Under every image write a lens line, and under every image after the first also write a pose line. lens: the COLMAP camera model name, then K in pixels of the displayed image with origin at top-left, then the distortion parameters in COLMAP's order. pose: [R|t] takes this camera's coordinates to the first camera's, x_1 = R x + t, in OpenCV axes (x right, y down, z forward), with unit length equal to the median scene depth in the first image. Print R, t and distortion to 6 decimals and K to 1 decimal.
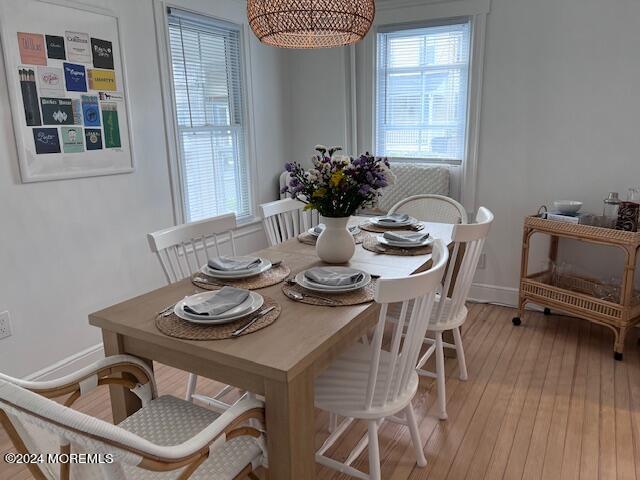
lens RADIAL K [[455.7, 0, 320.0], [0, 455.7, 240.0], [0, 0, 1]] dist [-0.002459, -0.003344]
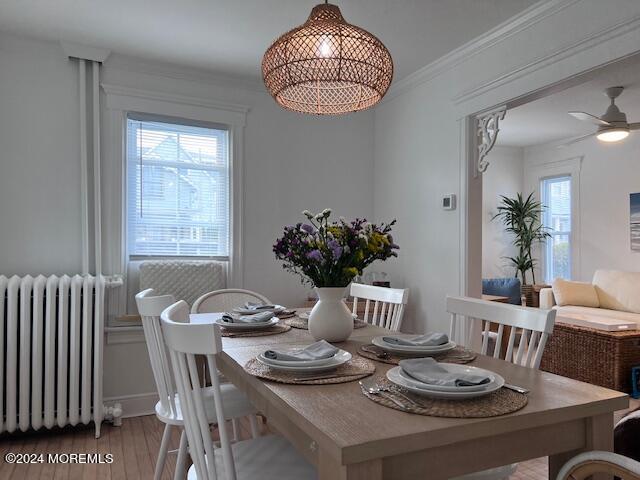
lens RADIAL K [[460.3, 0, 320.0], [0, 460.3, 240.0], [0, 0, 1]] dist [0.007136, 0.000982]
pose [[0.621276, 0.043175, 0.782401, -0.358363], [0.166292, 0.968473, -0.185490, 0.010509], [-0.765743, 0.245348, 0.594510, 0.237173]]
